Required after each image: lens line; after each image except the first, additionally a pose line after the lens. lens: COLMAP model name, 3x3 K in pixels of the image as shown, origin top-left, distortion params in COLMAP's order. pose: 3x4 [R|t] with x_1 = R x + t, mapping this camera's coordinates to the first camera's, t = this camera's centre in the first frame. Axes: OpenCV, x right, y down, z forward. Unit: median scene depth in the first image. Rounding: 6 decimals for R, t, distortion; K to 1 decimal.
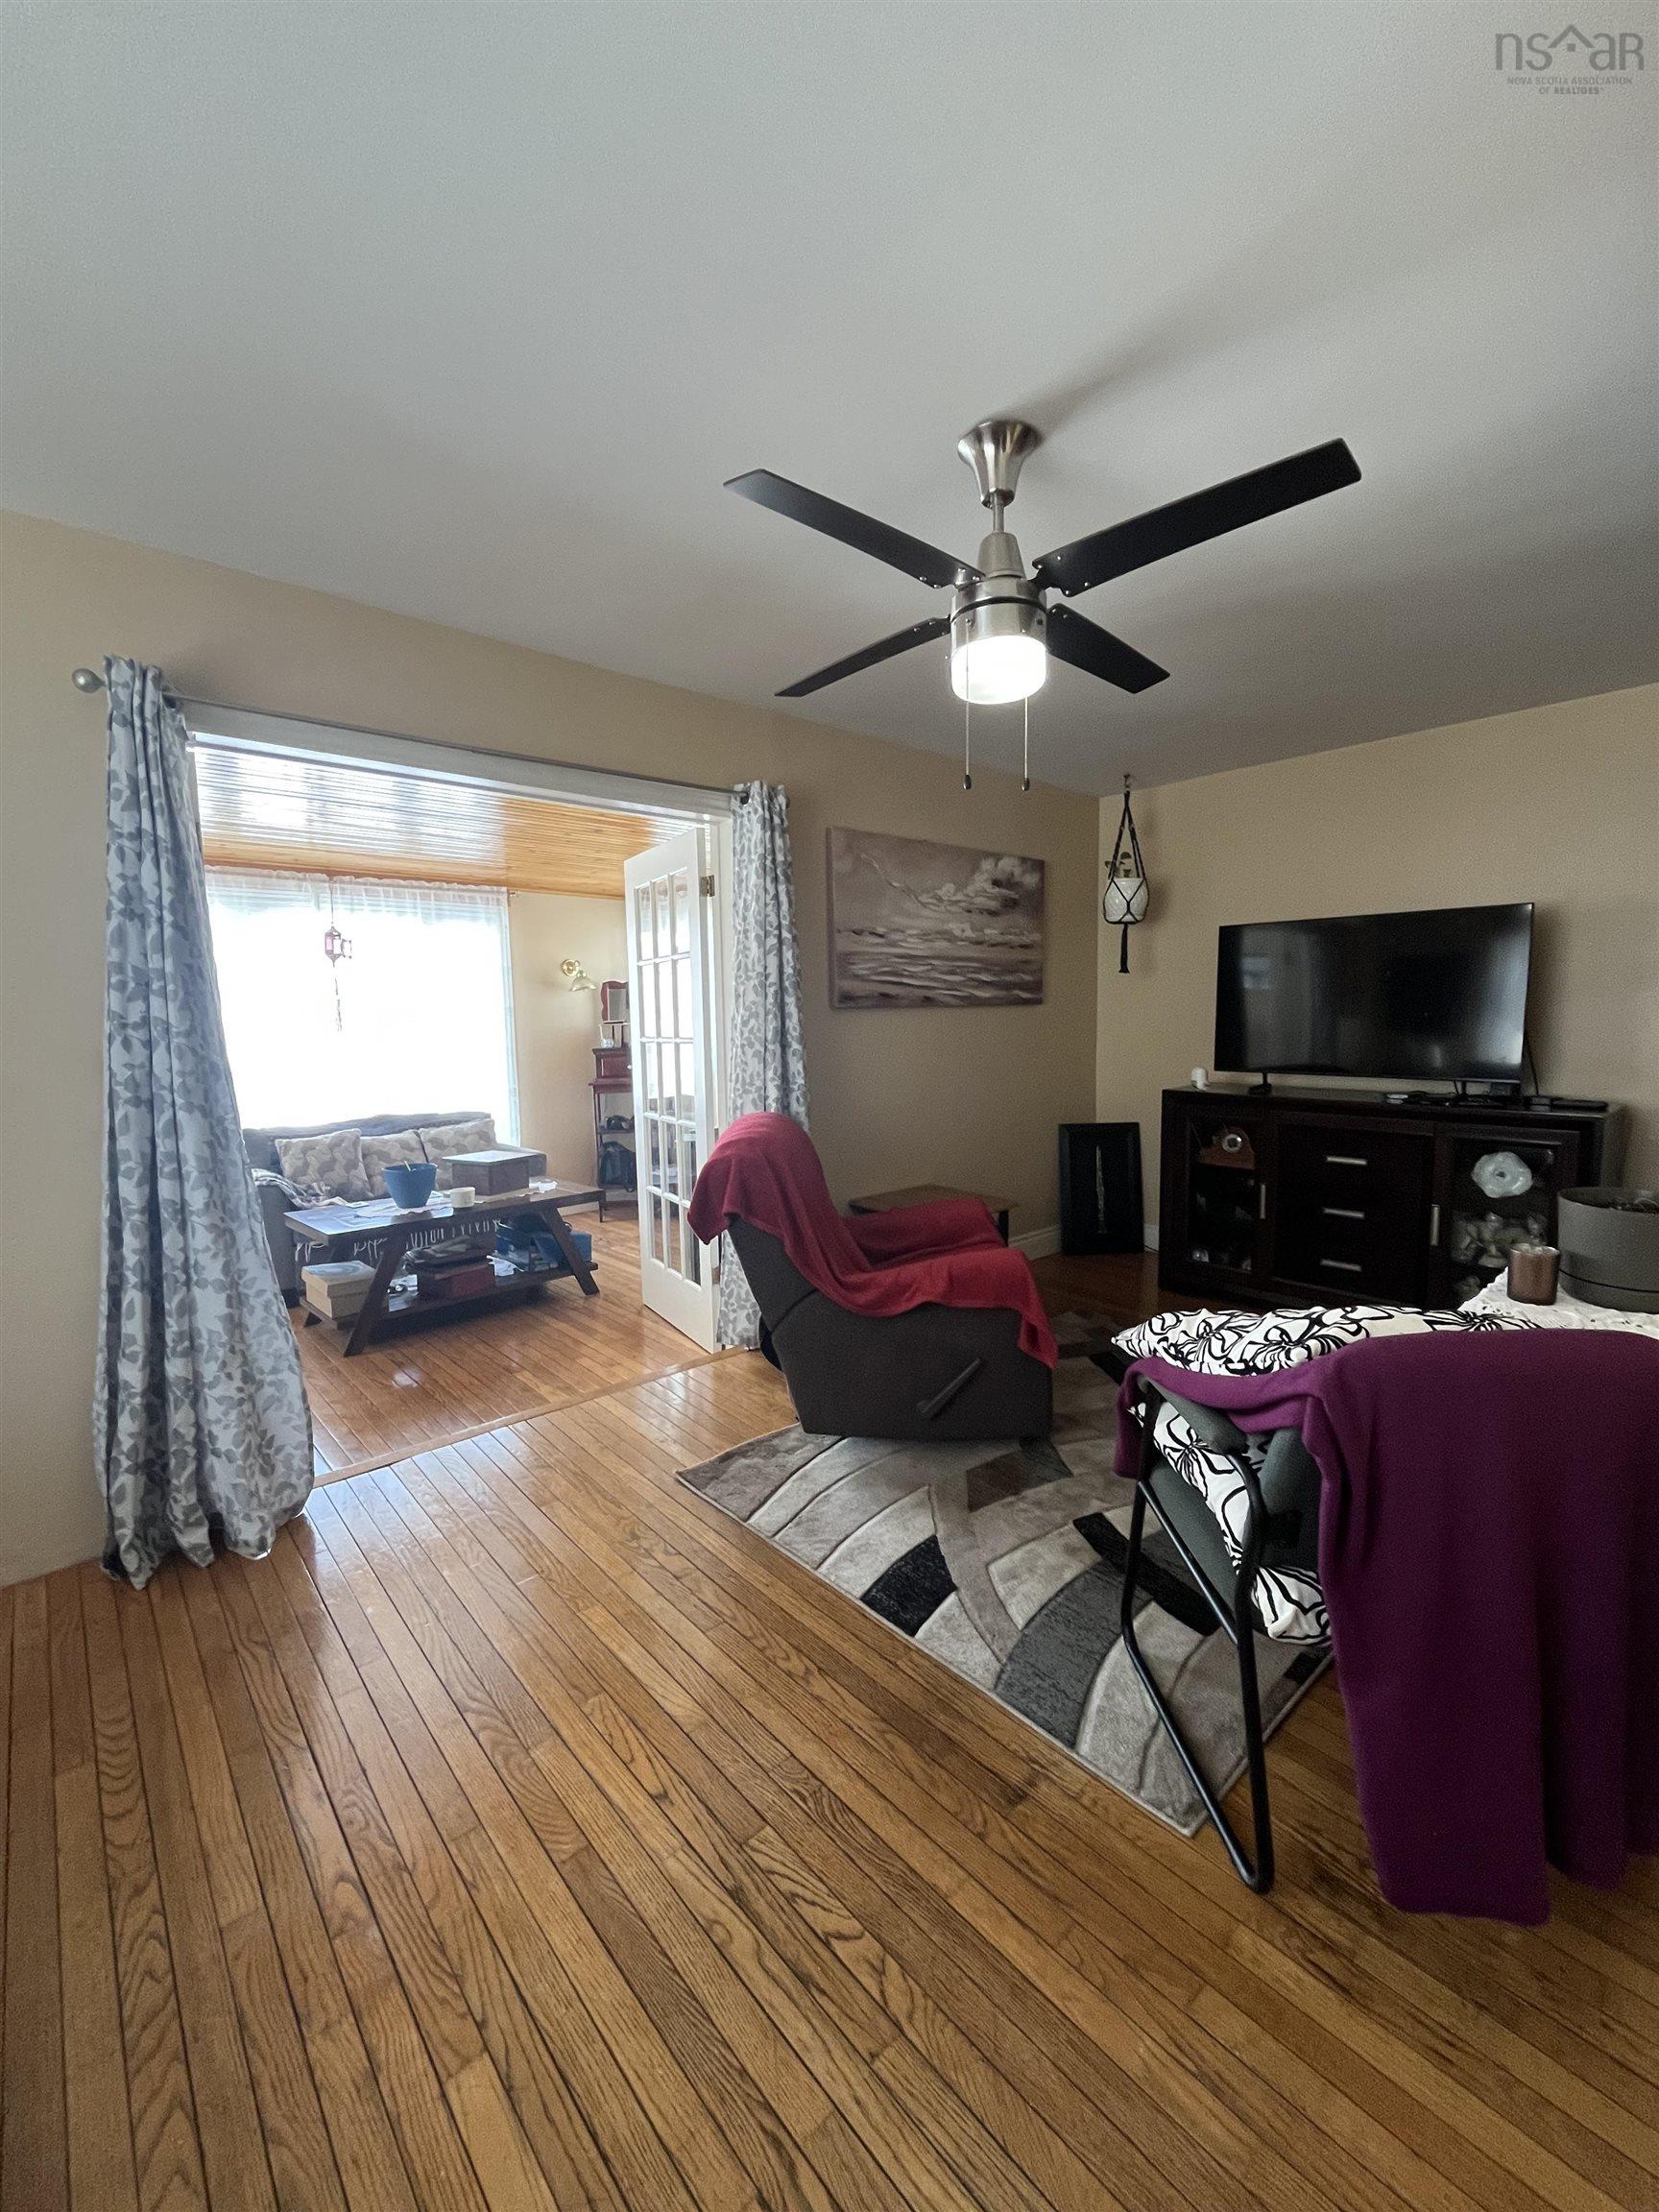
lens RADIAL K [[904.1, 0, 830.3], [0, 904.1, 1098.9], [0, 0, 1]] dist [-0.000711, 0.000135]
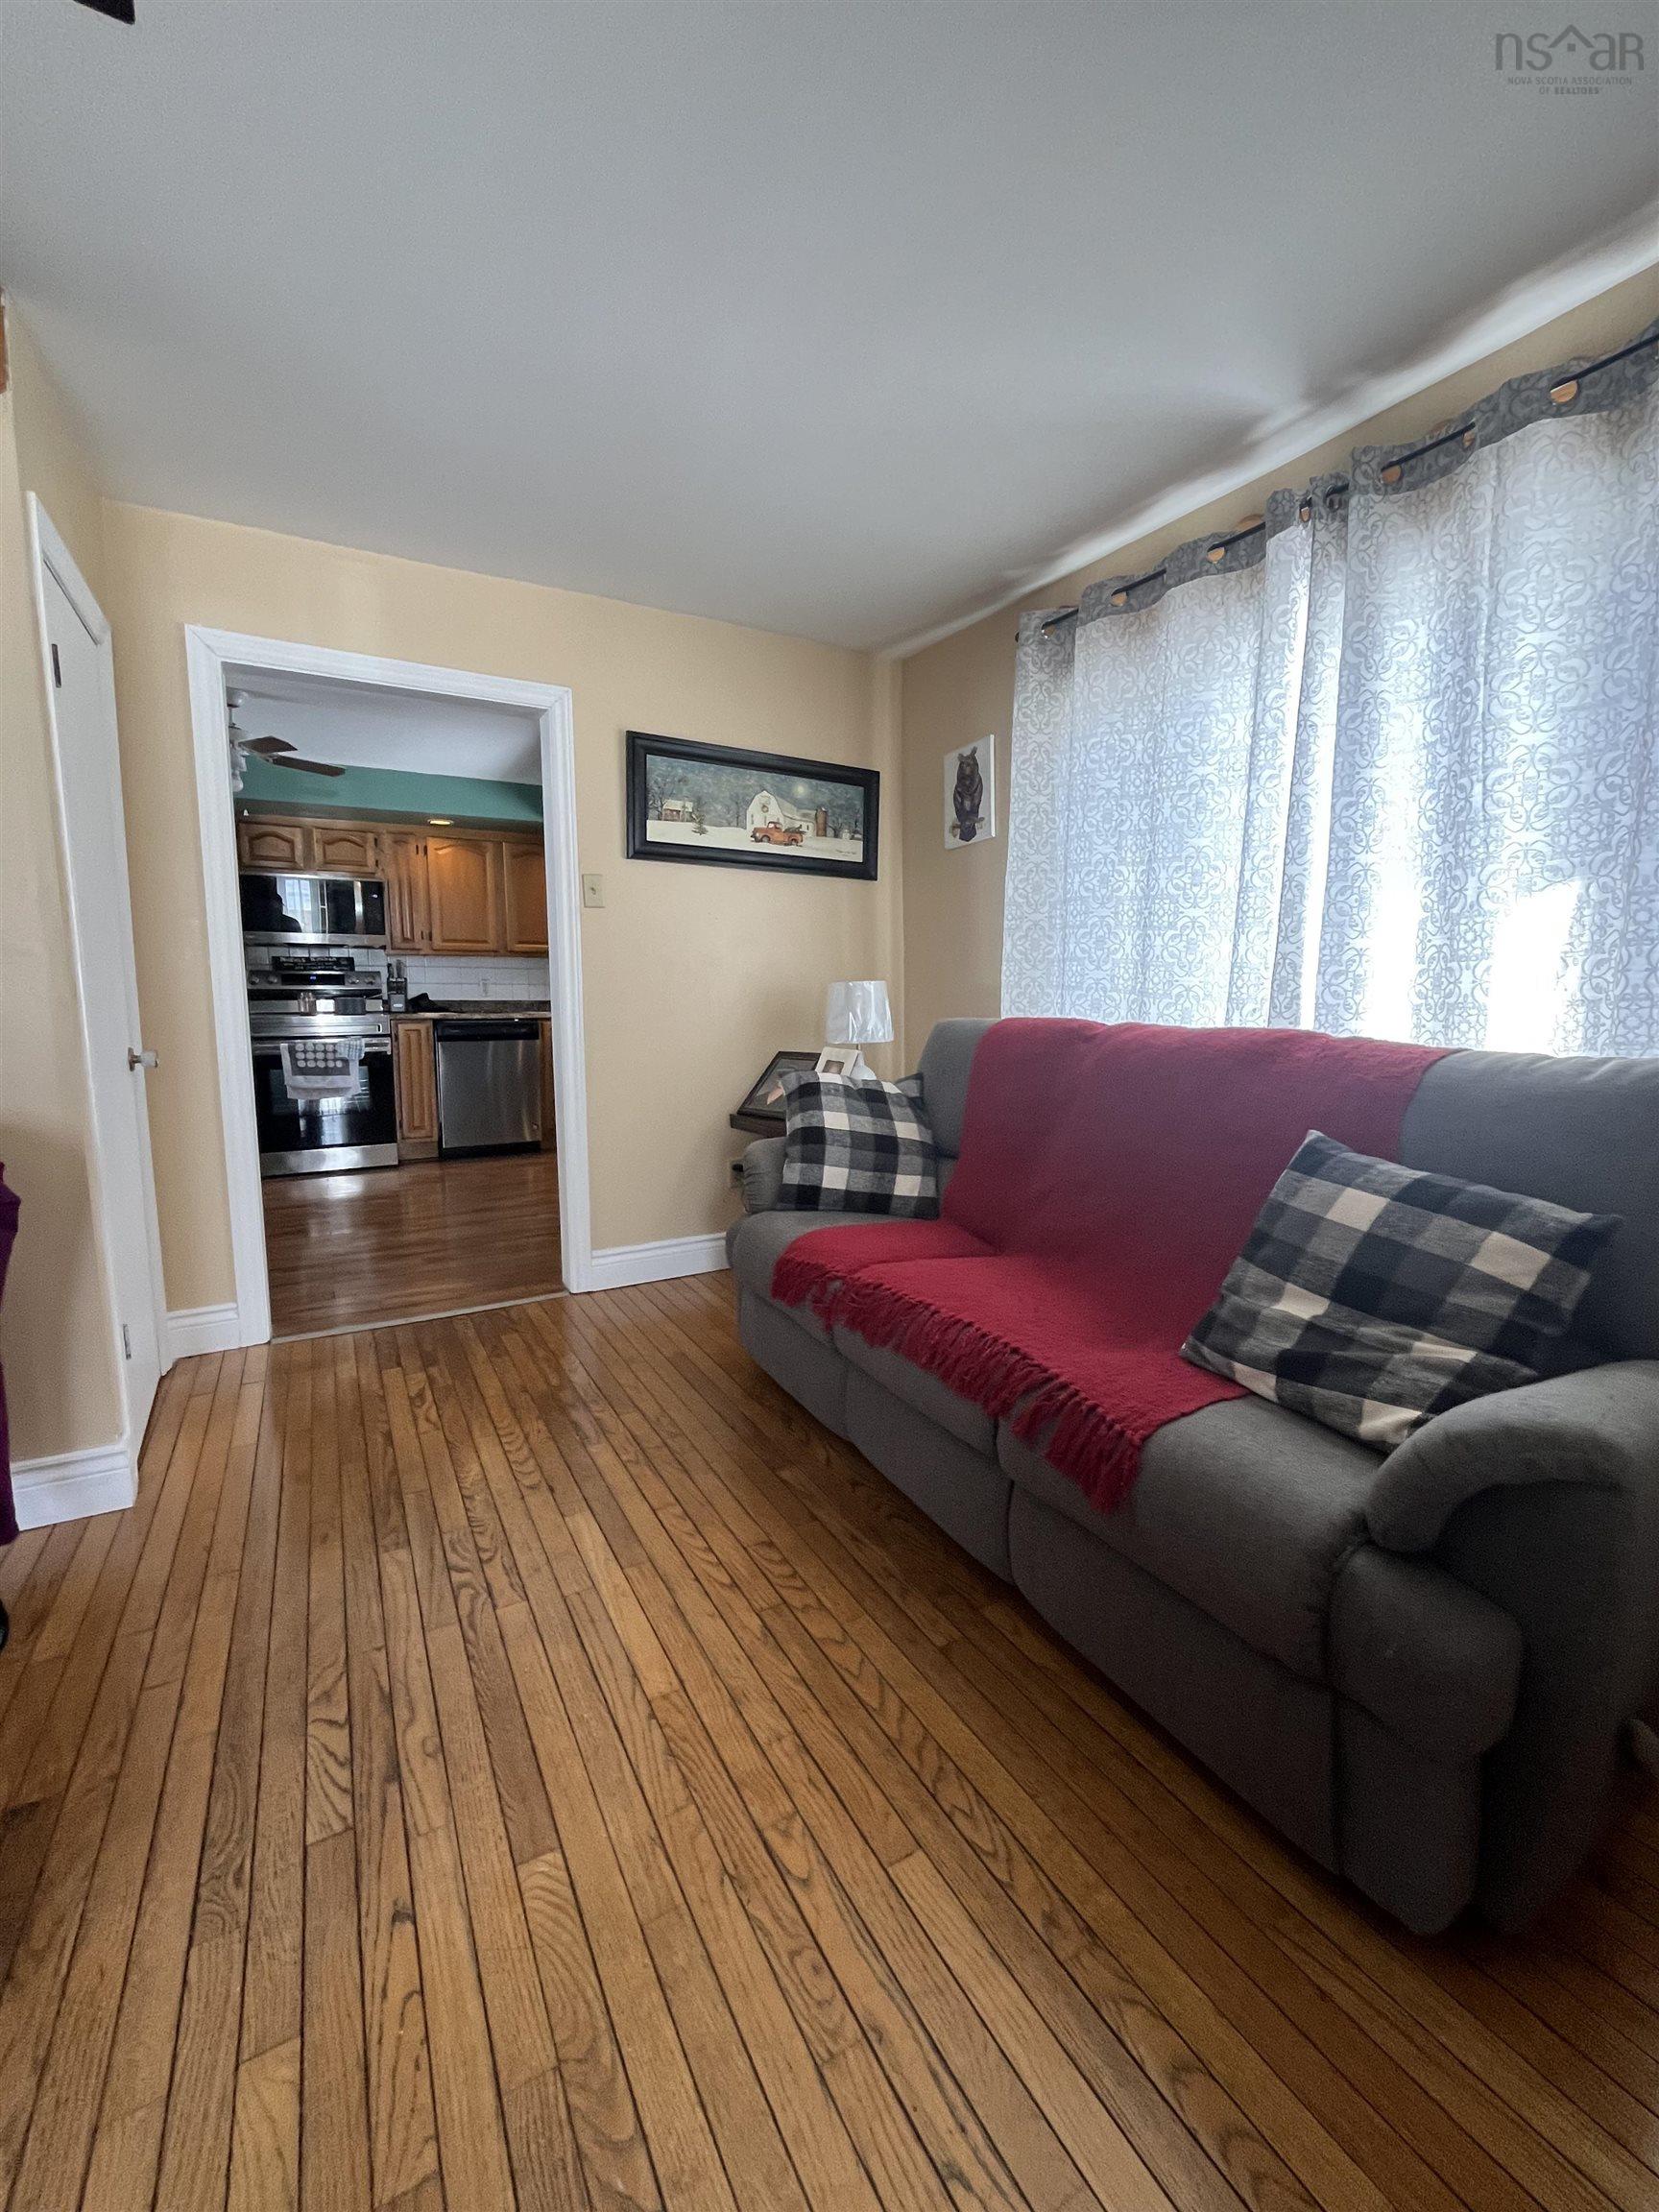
lens RADIAL K [[904.1, 0, 830.3], [0, 904.1, 1098.9], [0, 0, 1]] dist [-0.000711, 0.000135]
pose [[-0.976544, -0.016344, 0.214697, -0.482384], [0.029617, 0.977441, 0.209123, 0.003062], [-0.213271, 0.210576, -0.954030, 1.077990]]
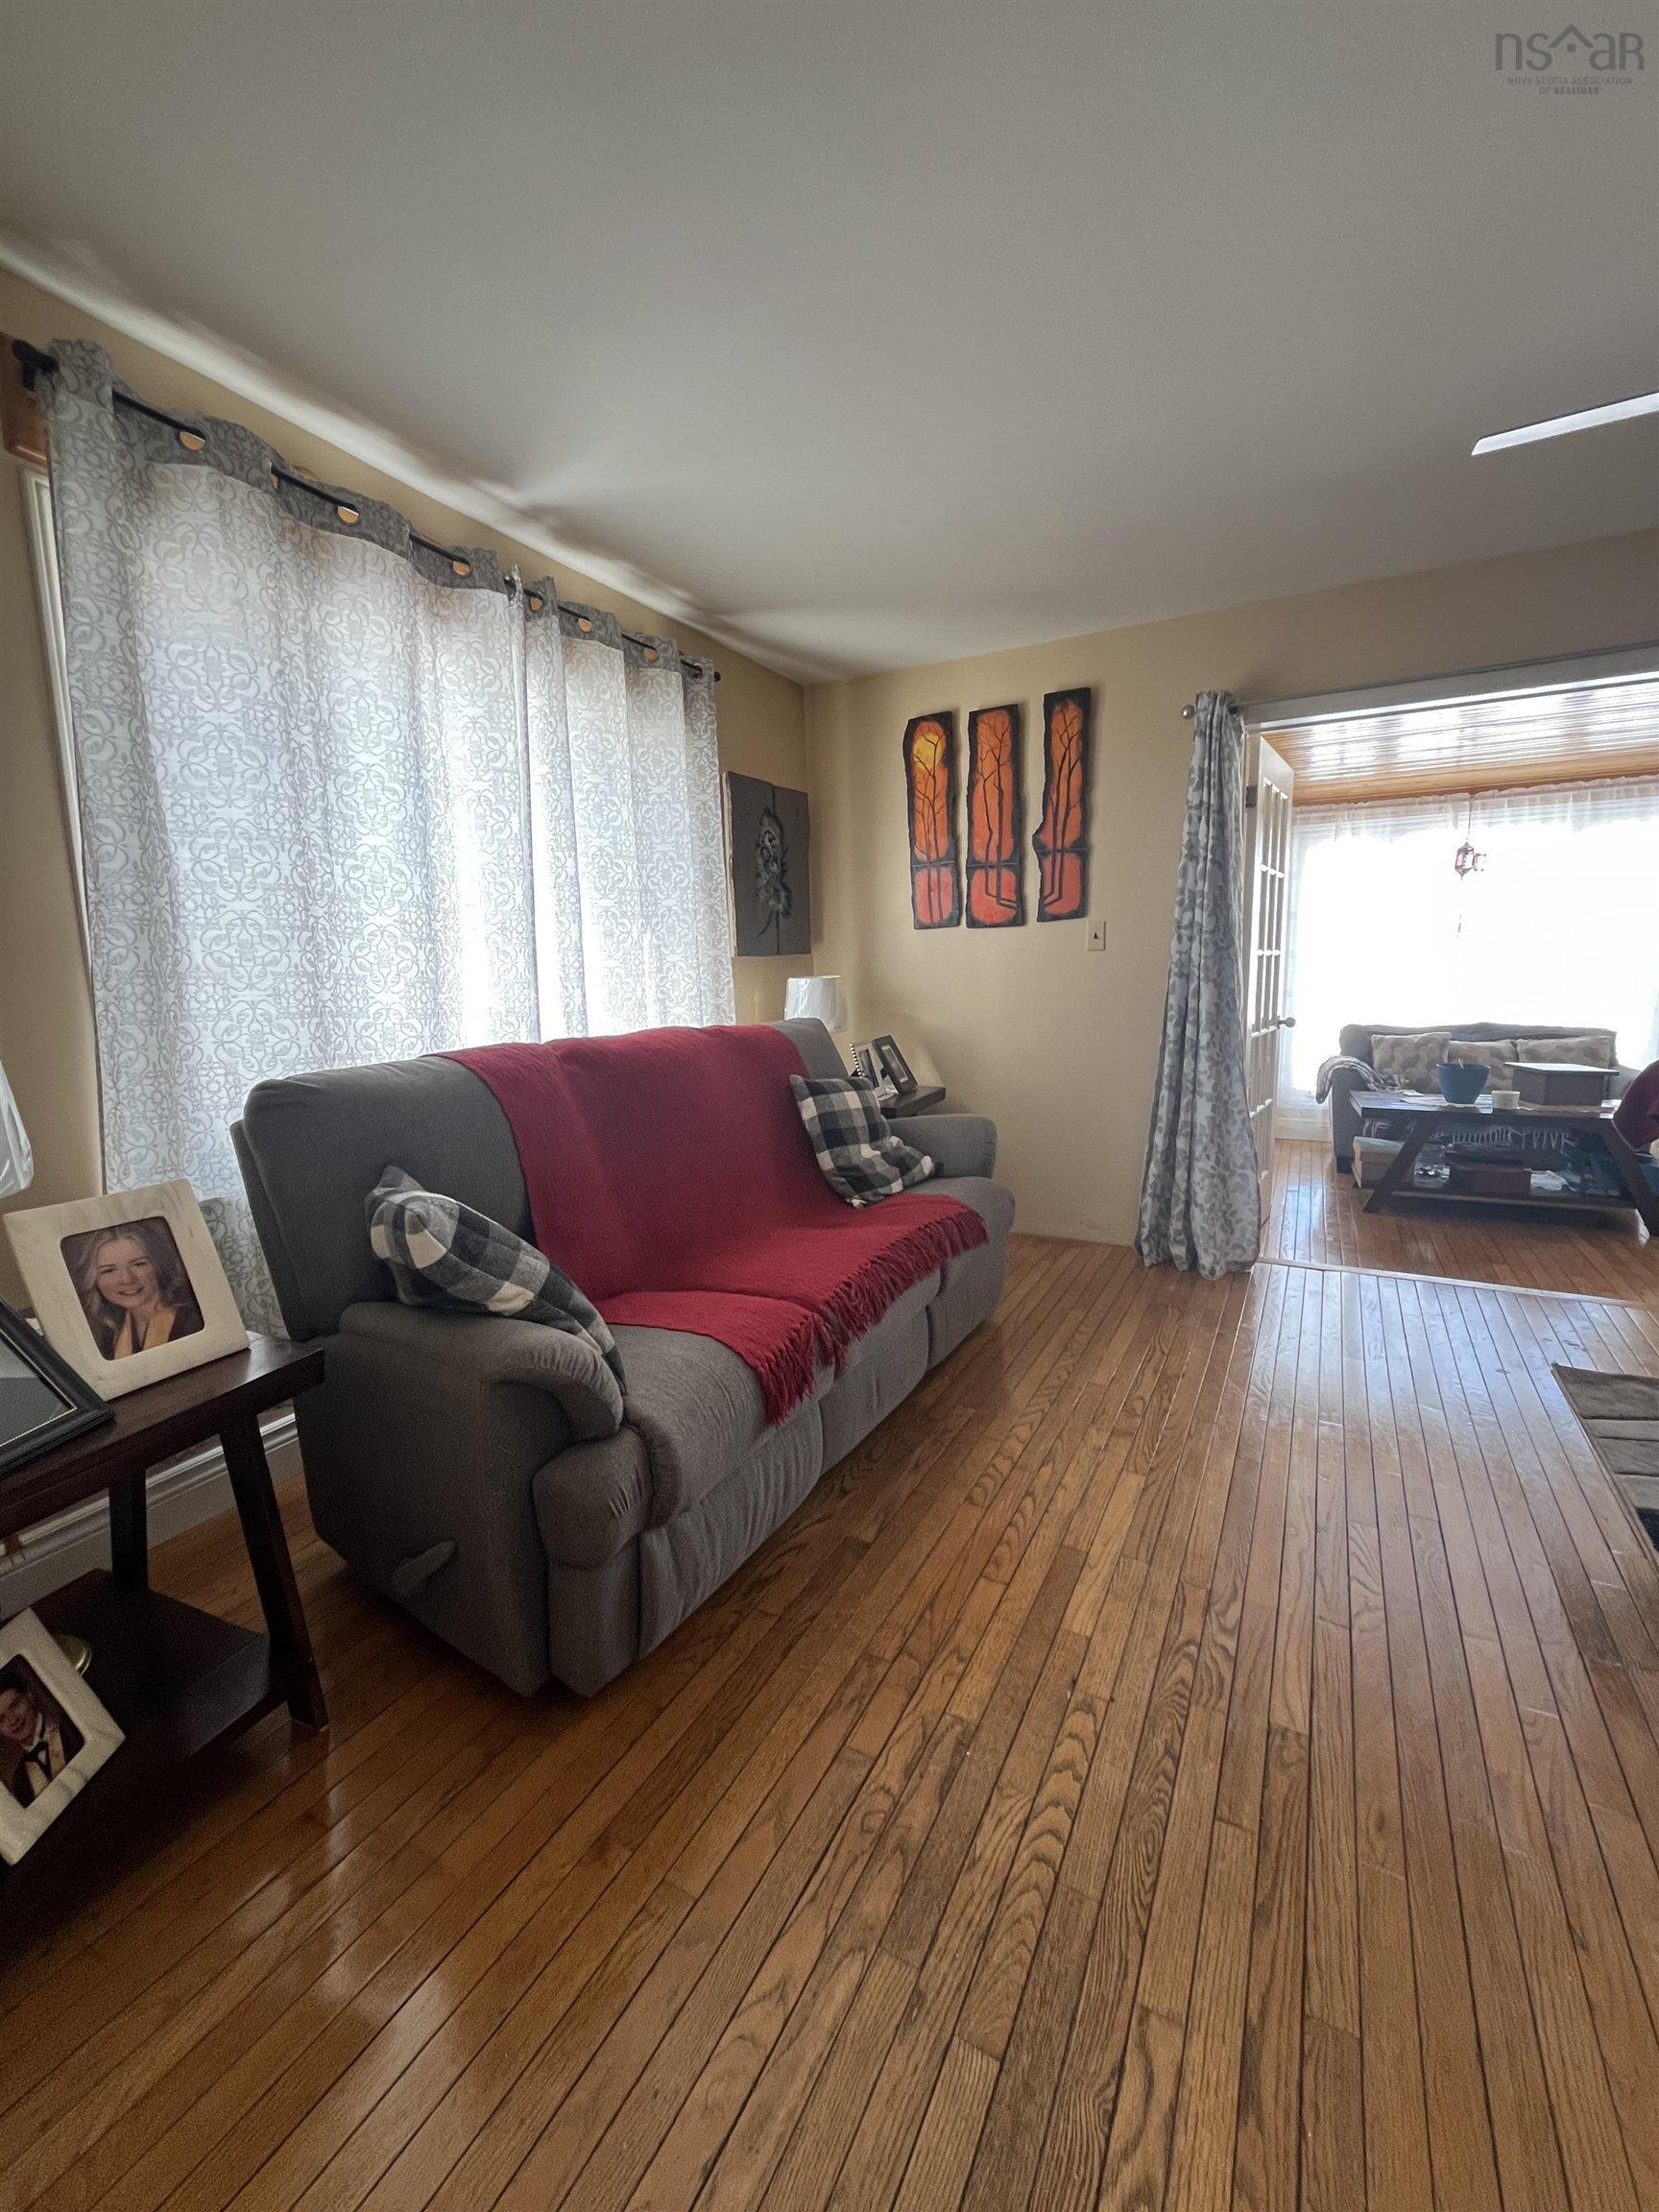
lens RADIAL K [[904.1, 0, 830.3], [0, 904.1, 1098.9], [0, 0, 1]] dist [-0.000711, 0.000135]
pose [[0.336116, 0.145911, -0.930449, 0.553022], [-0.072617, 0.989000, 0.128860, 0.059082], [0.939017, 0.024255, 0.343014, -0.138492]]
